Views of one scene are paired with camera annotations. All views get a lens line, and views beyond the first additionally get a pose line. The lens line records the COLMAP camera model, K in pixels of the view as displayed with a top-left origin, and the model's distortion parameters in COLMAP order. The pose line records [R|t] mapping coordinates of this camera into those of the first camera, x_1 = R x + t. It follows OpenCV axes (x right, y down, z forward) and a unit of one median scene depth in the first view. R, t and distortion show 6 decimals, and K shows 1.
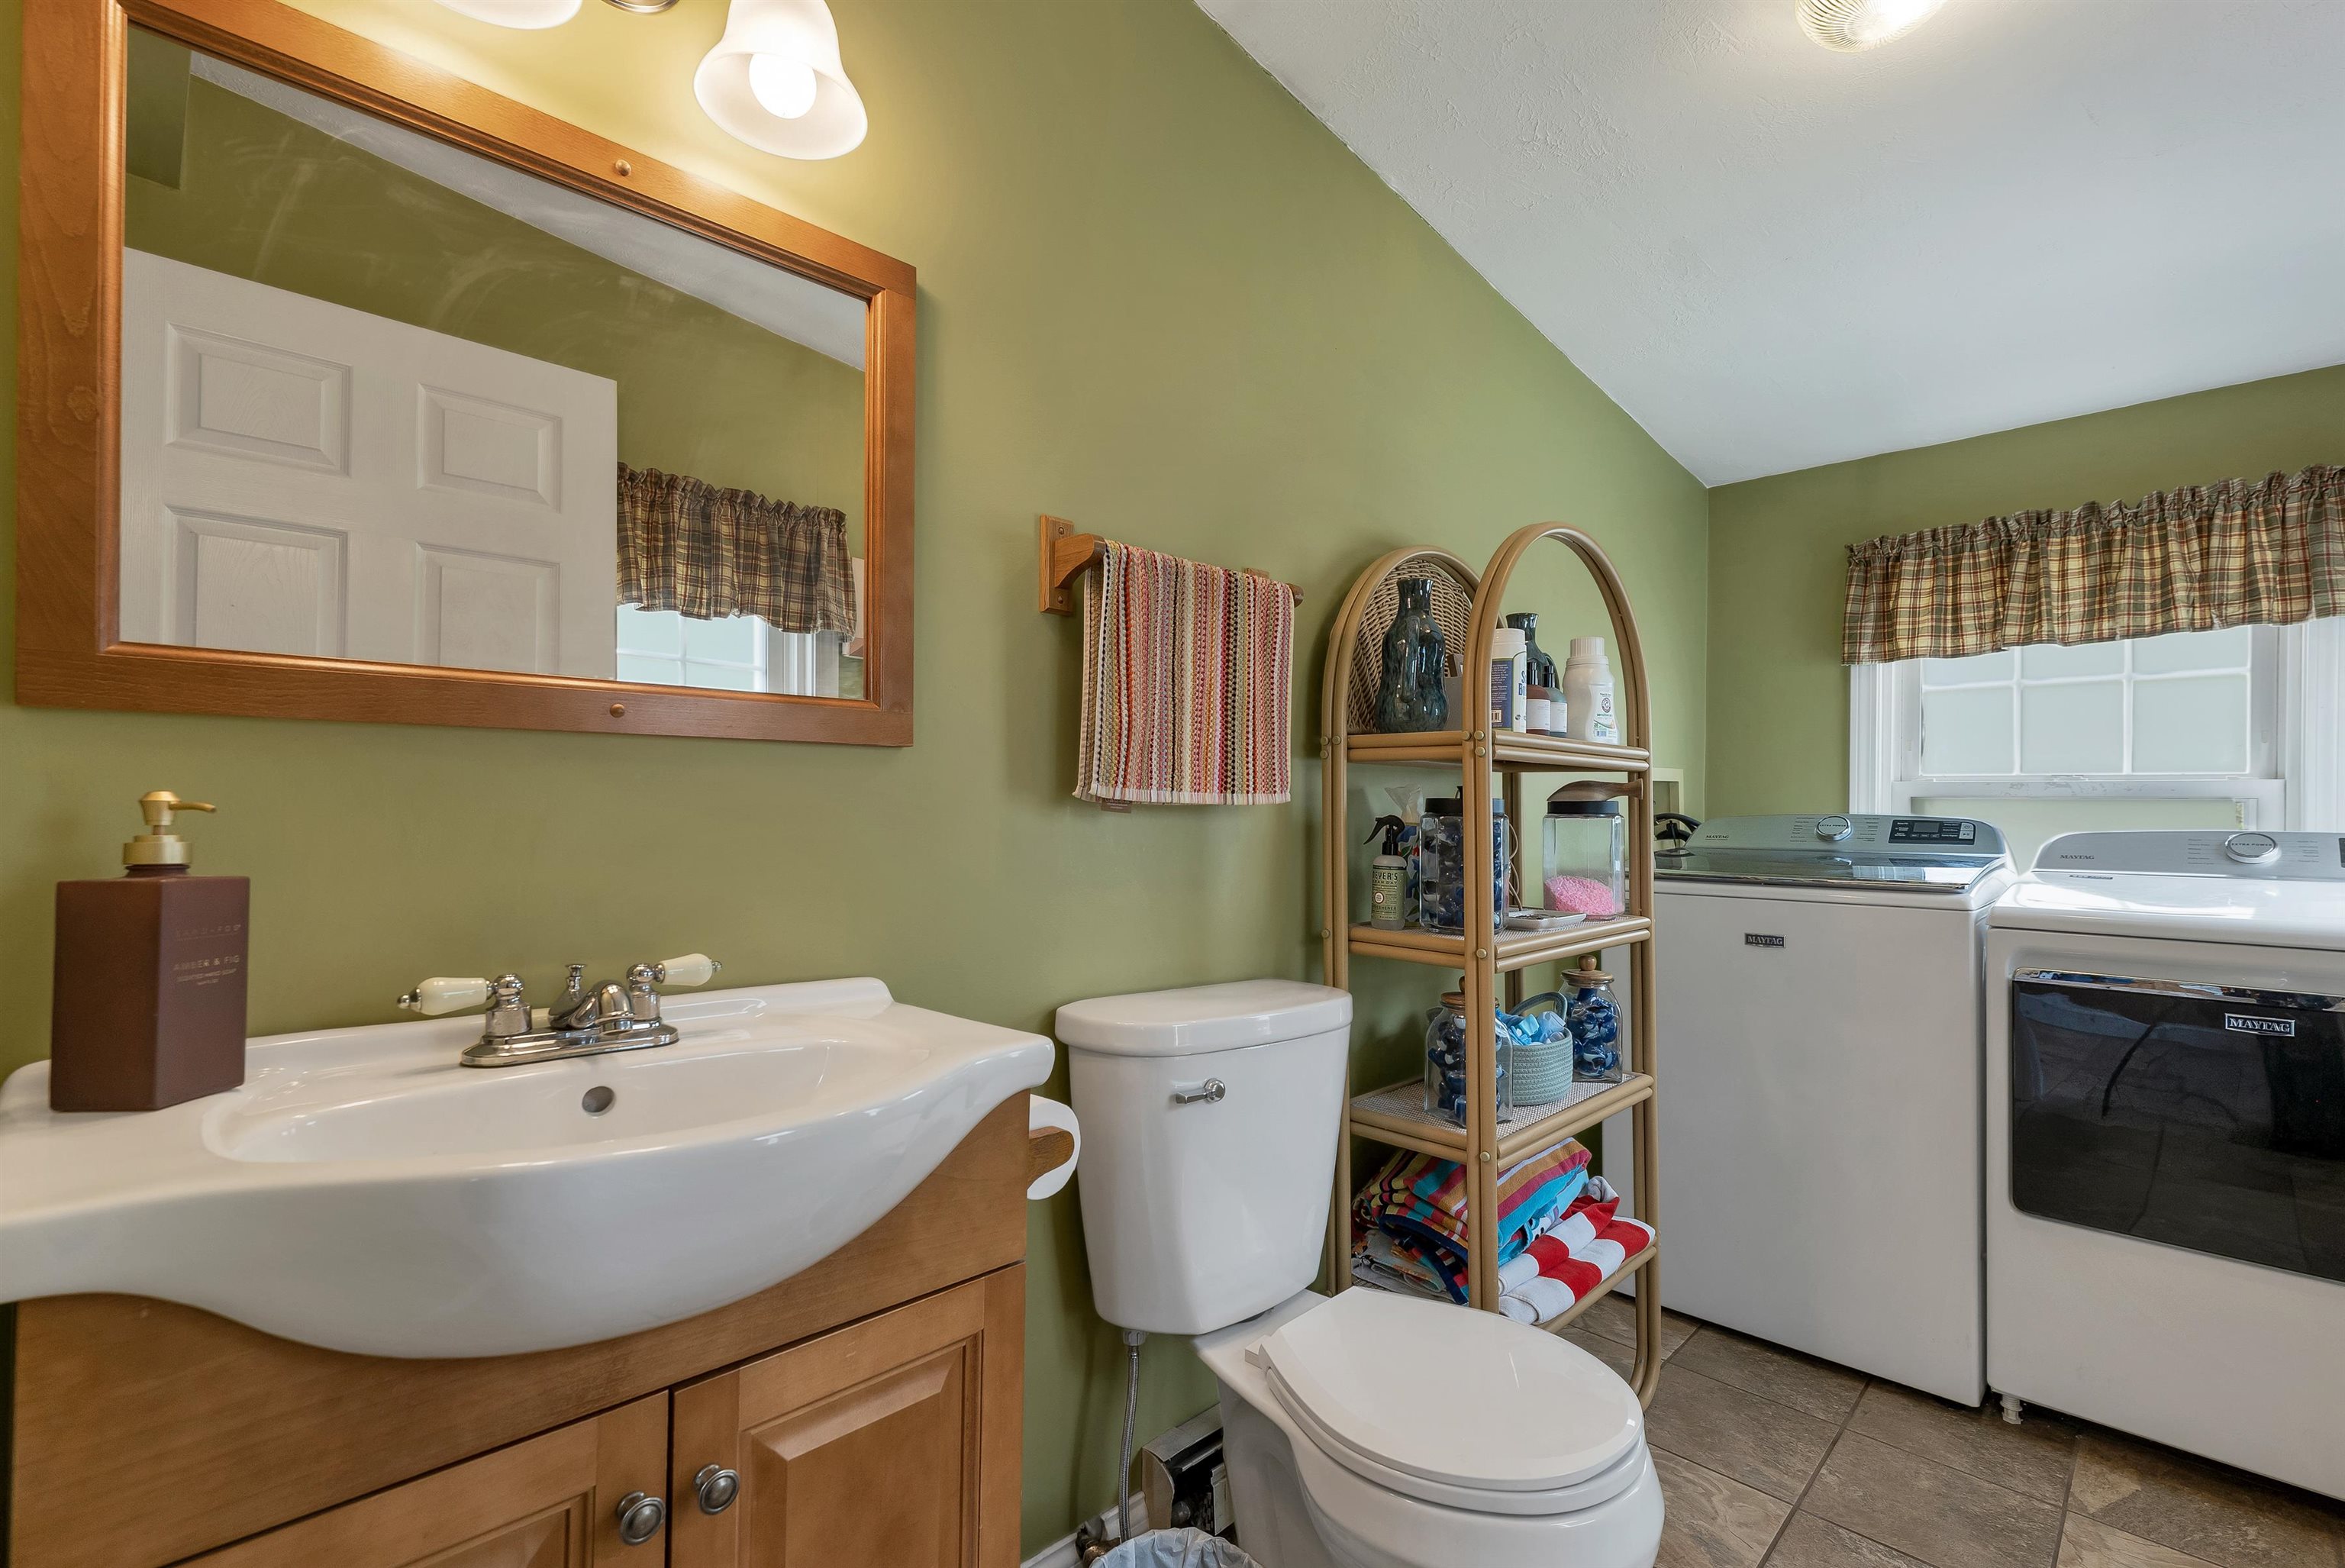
lens RADIAL K [[1042.9, 0, 1173.5], [0, 1042.9, 796.9], [0, 0, 1]] dist [-0.000381, 0.000623]
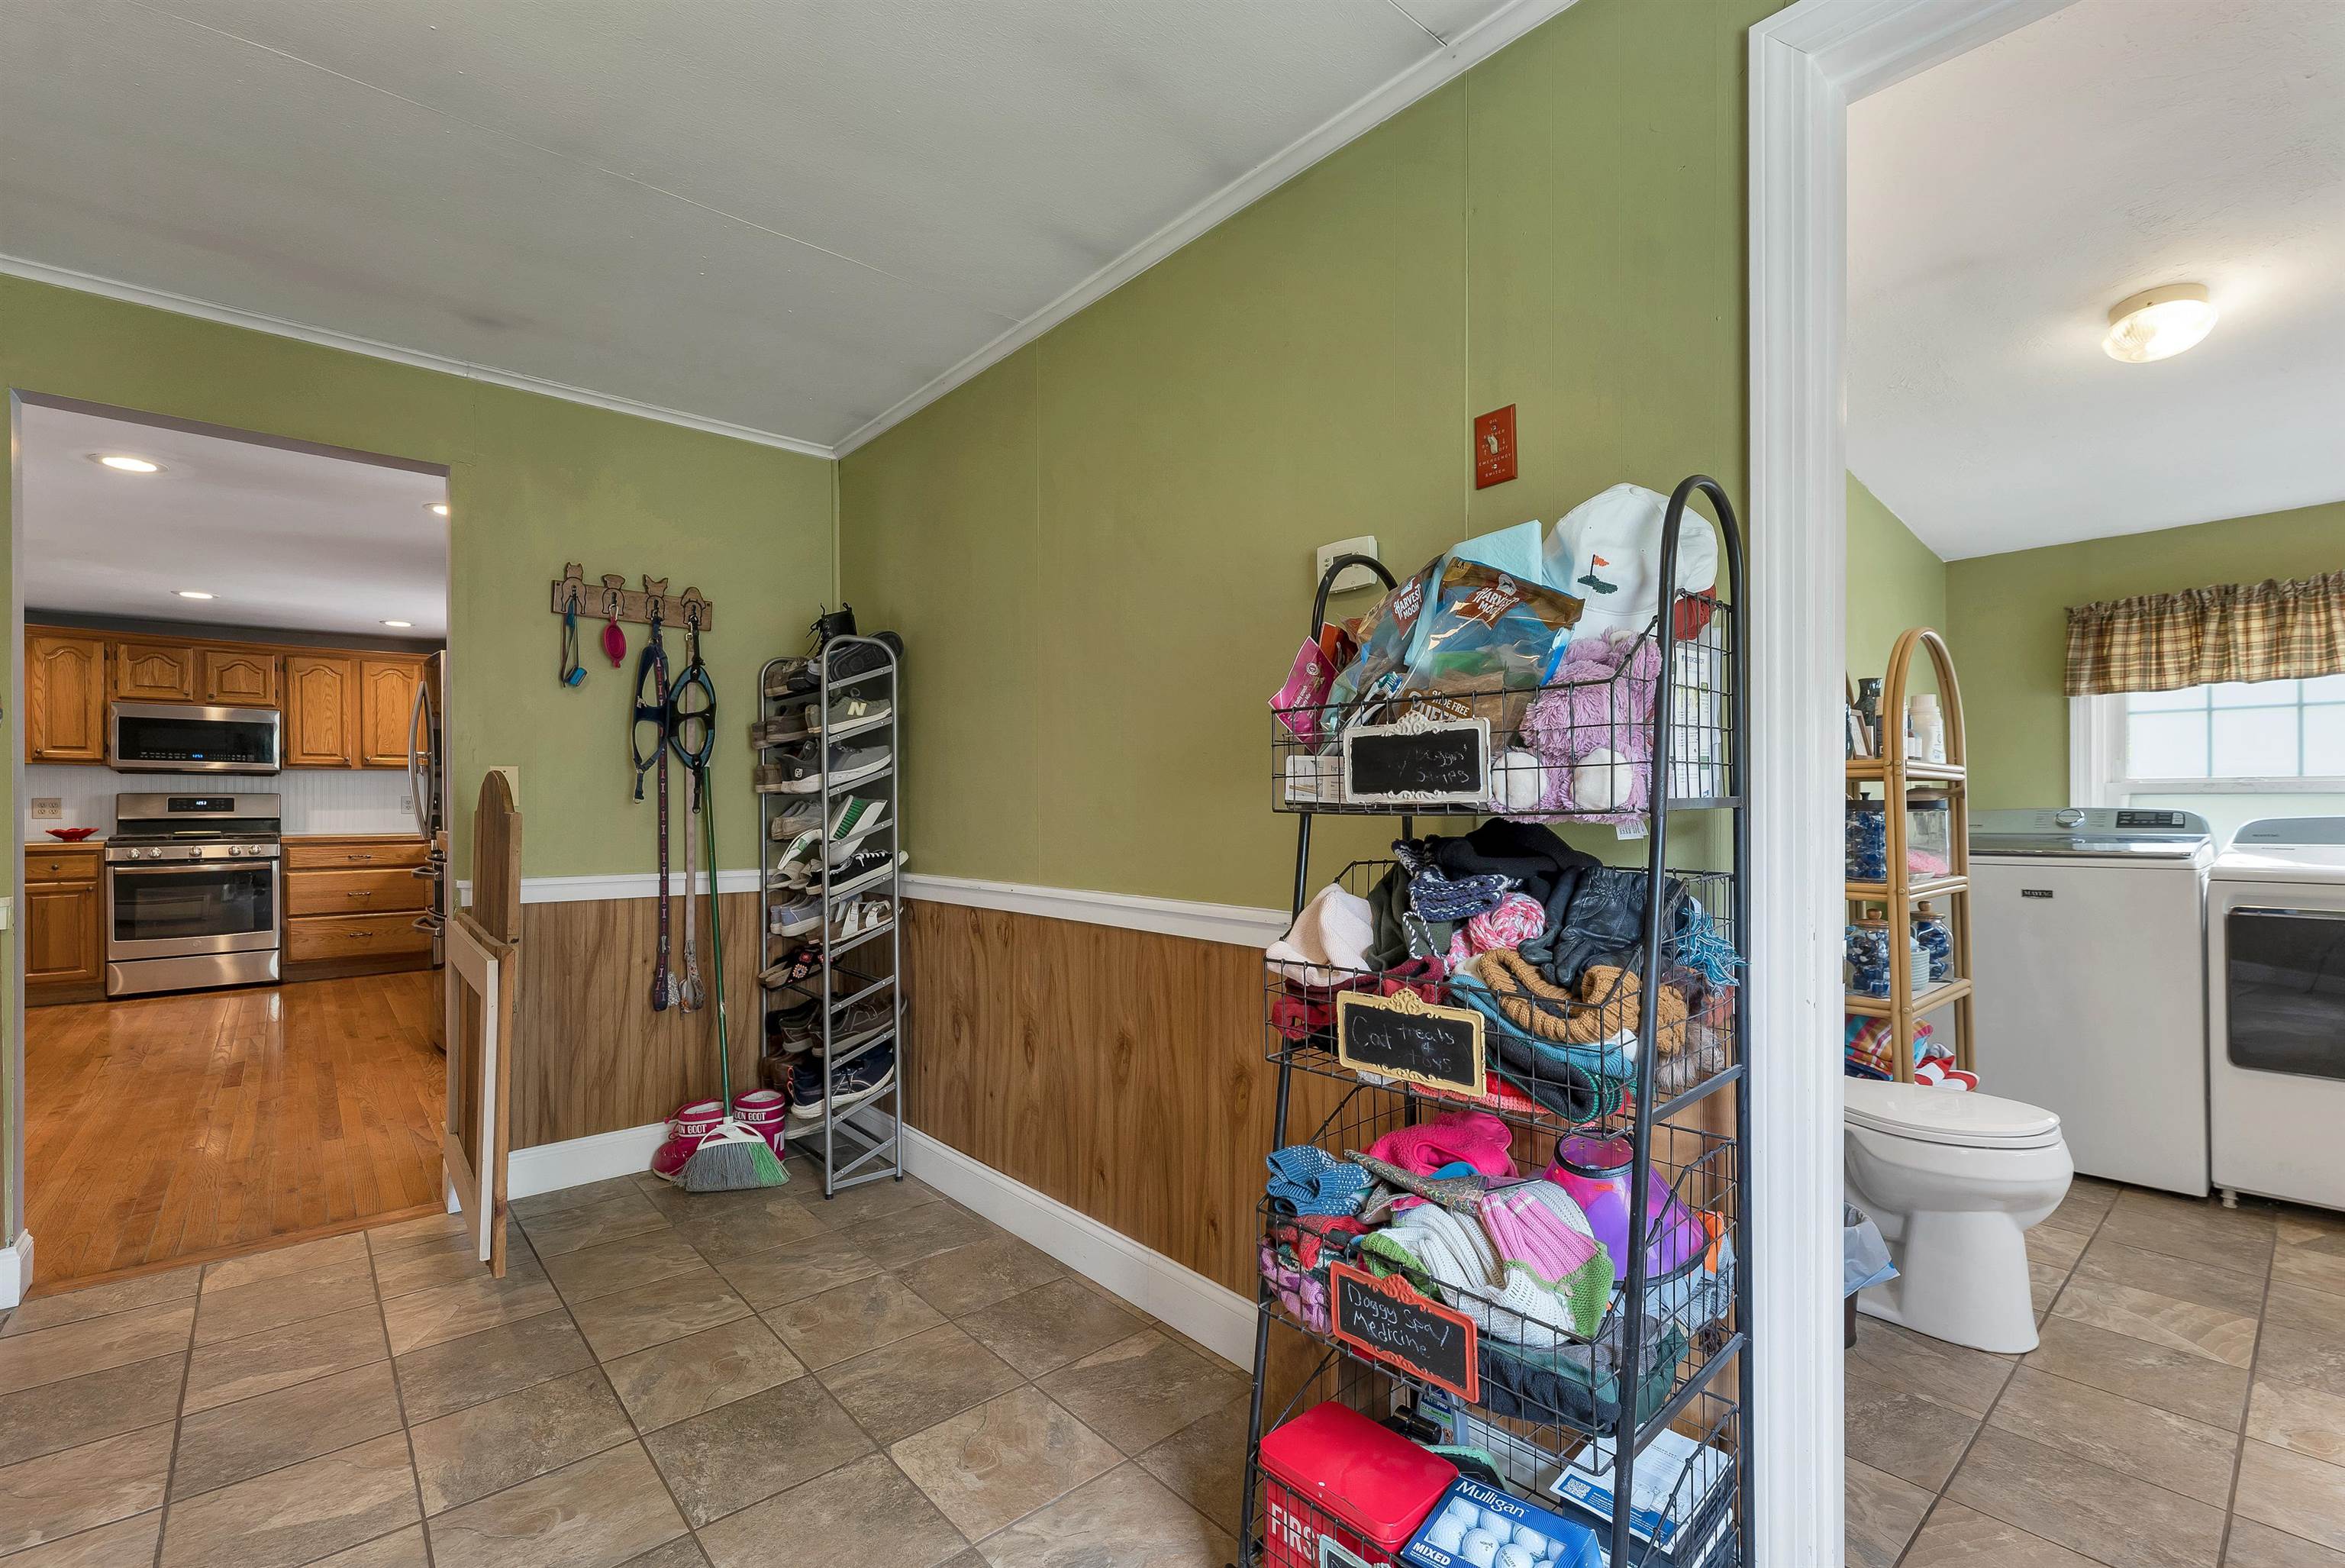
lens RADIAL K [[1018.2, 0, 1163.6], [0, 1018.2, 801.6], [0, 0, 1]] dist [0.001671, -0.000367]
pose [[0.996517, -0.012181, -0.082490, -0.462302], [0.012161, 0.999926, -0.000744, -0.005572], [0.082493, -0.000262, 0.996592, -0.457385]]
